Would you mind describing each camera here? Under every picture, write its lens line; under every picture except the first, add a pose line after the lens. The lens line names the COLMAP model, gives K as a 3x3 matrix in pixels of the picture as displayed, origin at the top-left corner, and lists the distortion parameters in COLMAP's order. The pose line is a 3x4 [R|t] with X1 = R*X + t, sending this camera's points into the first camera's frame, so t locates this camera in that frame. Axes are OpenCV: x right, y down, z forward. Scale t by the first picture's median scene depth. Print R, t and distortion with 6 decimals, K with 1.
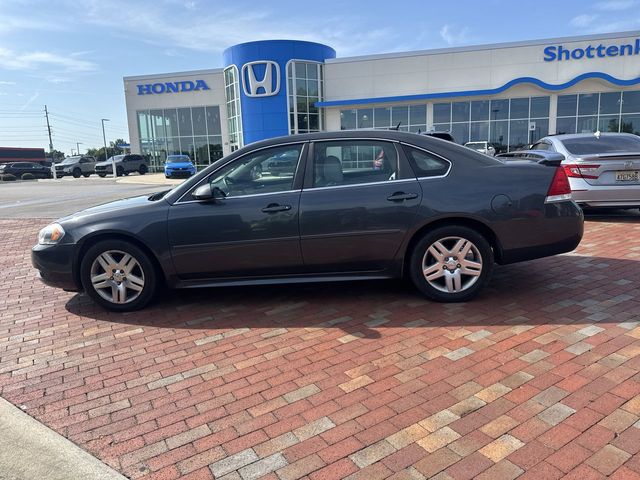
lens RADIAL K [[454.4, 0, 318.8], [0, 454.4, 228.0], [0, 0, 1]] dist [0.041903, -0.052113]
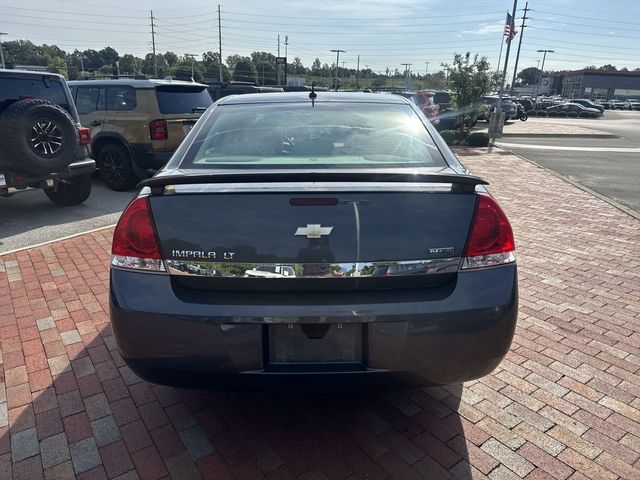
lens RADIAL K [[453.9, 0, 320.0], [0, 453.9, 240.0], [0, 0, 1]] dist [0.006732, -0.004081]
pose [[0.083485, 0.342272, -0.935885, 0.911697], [-0.185332, 0.928111, 0.322897, -0.254199], [0.979123, 0.146492, 0.140917, 1.037368]]
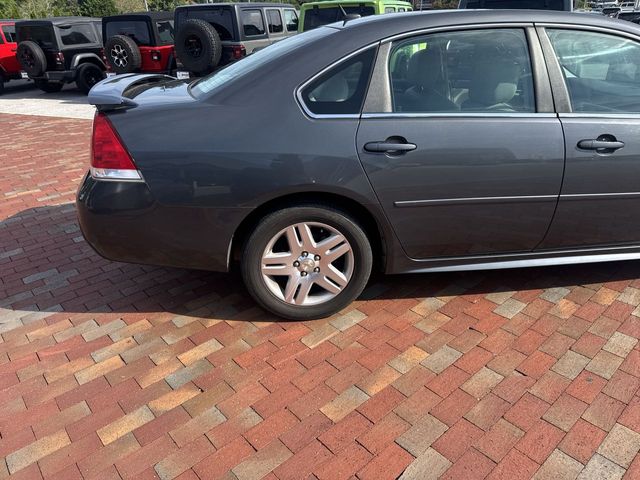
lens RADIAL K [[455.9, 0, 317.3], [0, 455.9, 229.5], [0, 0, 1]] dist [-0.000016, -0.001284]
pose [[-0.980081, 0.147114, -0.133411, 0.358661], [0.045345, 0.819785, 0.570873, -0.361944], [0.193352, 0.553452, -0.810127, 1.779717]]
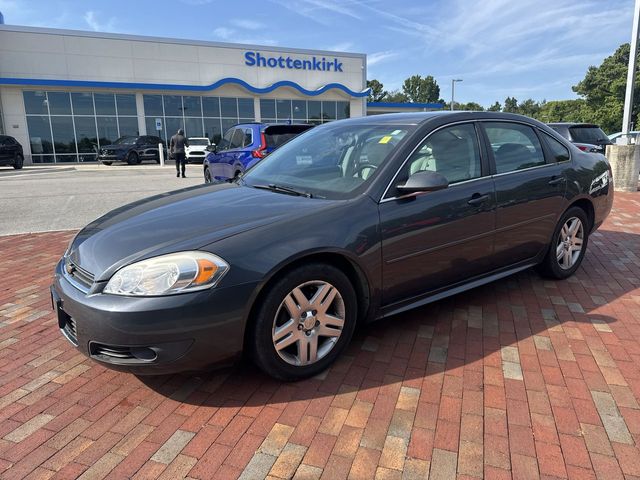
lens RADIAL K [[456.5, 0, 316.5], [0, 456.5, 240.4], [0, 0, 1]] dist [0.003908, -0.008225]
pose [[0.767280, -0.103826, 0.632852, -0.795813], [0.083959, 0.994577, 0.061378, -0.040996], [-0.635793, 0.006039, 0.771836, 0.505643]]
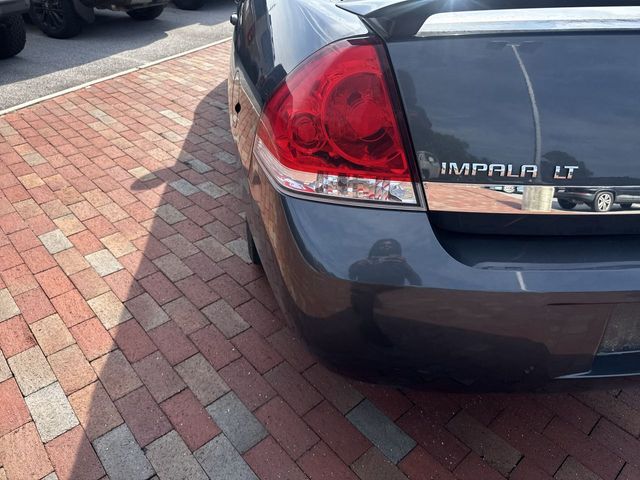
lens RADIAL K [[456.5, 0, 316.5], [0, 456.5, 240.4], [0, 0, 1]] dist [0.003908, -0.008225]
pose [[0.193963, 0.603791, -0.773185, 0.686857], [-0.209117, 0.795485, 0.568747, -0.165159], [0.958462, 0.051371, 0.280558, 0.862429]]
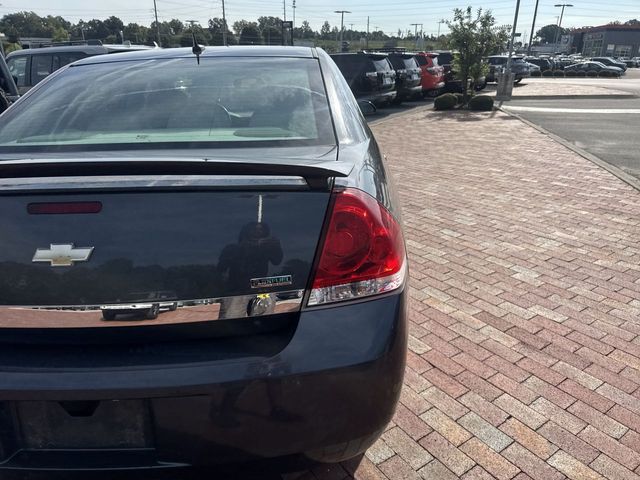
lens RADIAL K [[456.5, 0, 316.5], [0, 456.5, 240.4], [0, 0, 1]] dist [0.003908, -0.008225]
pose [[0.055923, 0.402628, -0.913654, 0.775101], [-0.159870, 0.906890, 0.389862, -0.262055], [0.985553, 0.124263, 0.115084, 1.196275]]
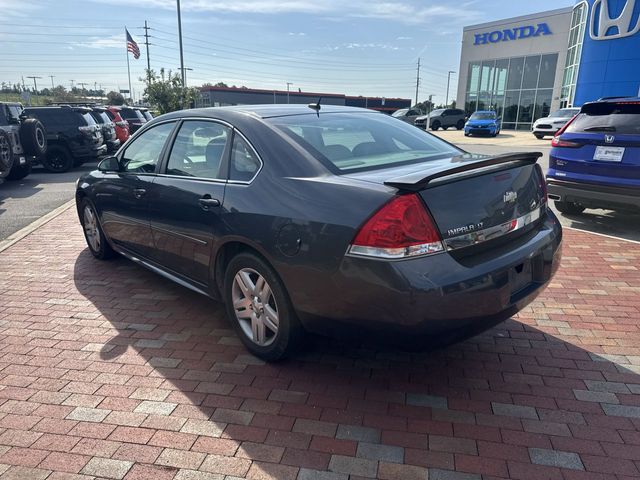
lens RADIAL K [[456.5, 0, 316.5], [0, 456.5, 240.4], [0, 0, 1]] dist [0.003908, -0.008225]
pose [[0.727509, 0.220053, -0.649852, 0.745138], [-0.137088, 0.974693, 0.176582, -0.149133], [0.672263, -0.039378, 0.739264, 0.503066]]
